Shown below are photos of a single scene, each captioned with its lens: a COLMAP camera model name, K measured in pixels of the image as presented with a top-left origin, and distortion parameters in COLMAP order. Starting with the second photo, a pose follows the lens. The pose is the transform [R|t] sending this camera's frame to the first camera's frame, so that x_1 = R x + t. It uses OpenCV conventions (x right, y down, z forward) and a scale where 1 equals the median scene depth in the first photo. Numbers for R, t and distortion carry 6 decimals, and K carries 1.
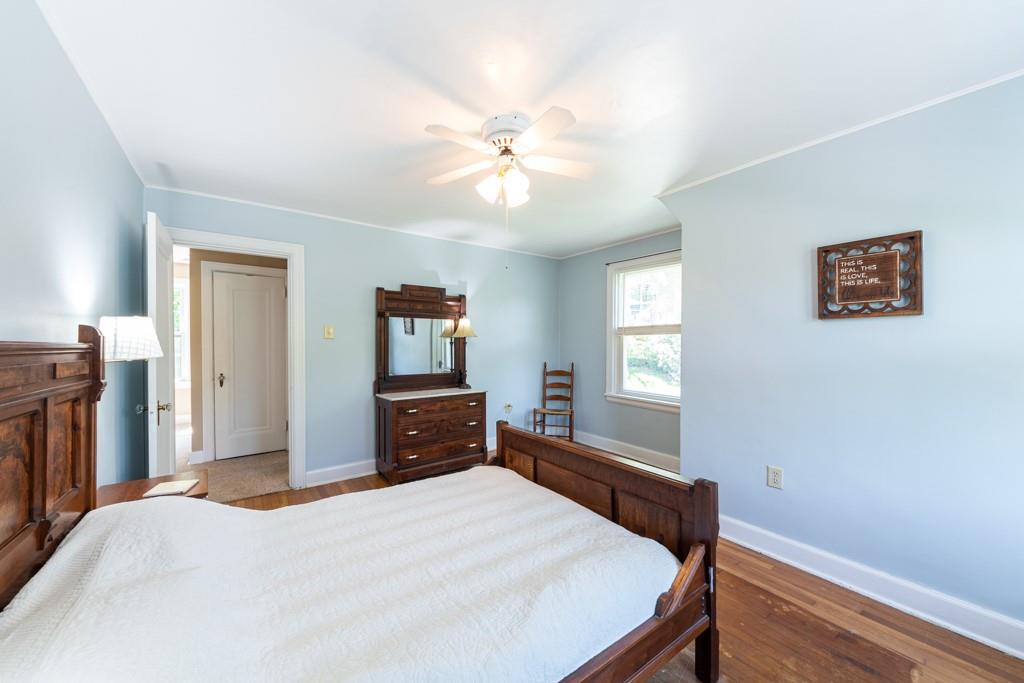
lens RADIAL K [[367.2, 0, 507.6], [0, 367.2, 342.0], [0, 0, 1]] dist [0.002141, -0.002299]
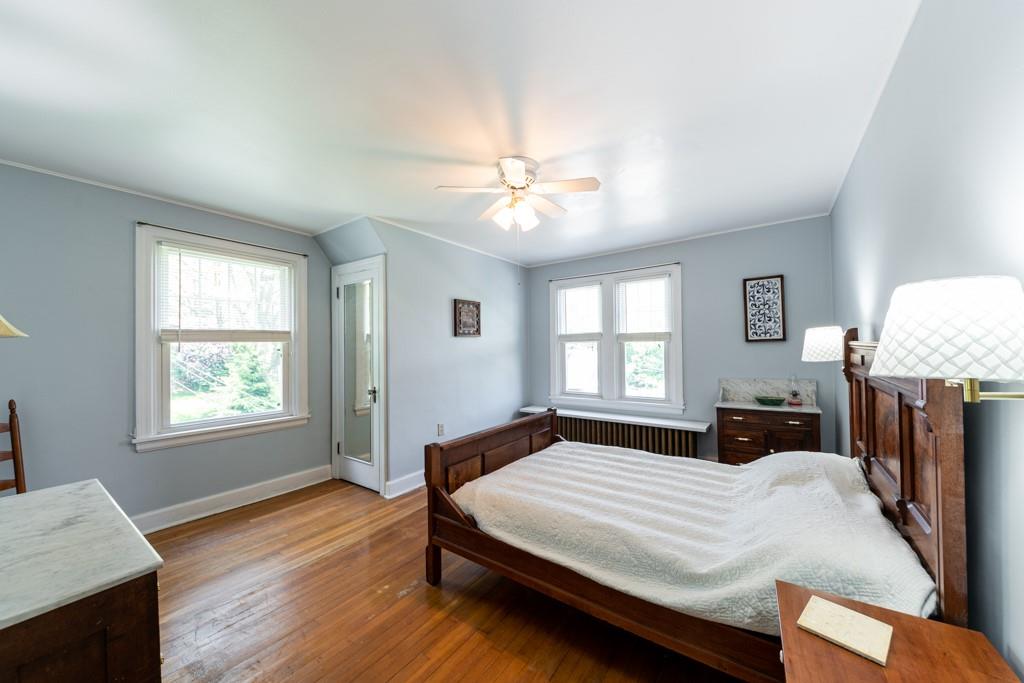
lens RADIAL K [[367.2, 0, 511.2], [0, 367.2, 341.5], [0, 0, 1]] dist [0.002141, -0.002299]
pose [[-0.317928, 0.015946, 0.947981, -0.978391], [0.011386, 0.999851, -0.013000, -0.006408], [-0.948047, 0.006661, -0.318062, 1.235903]]
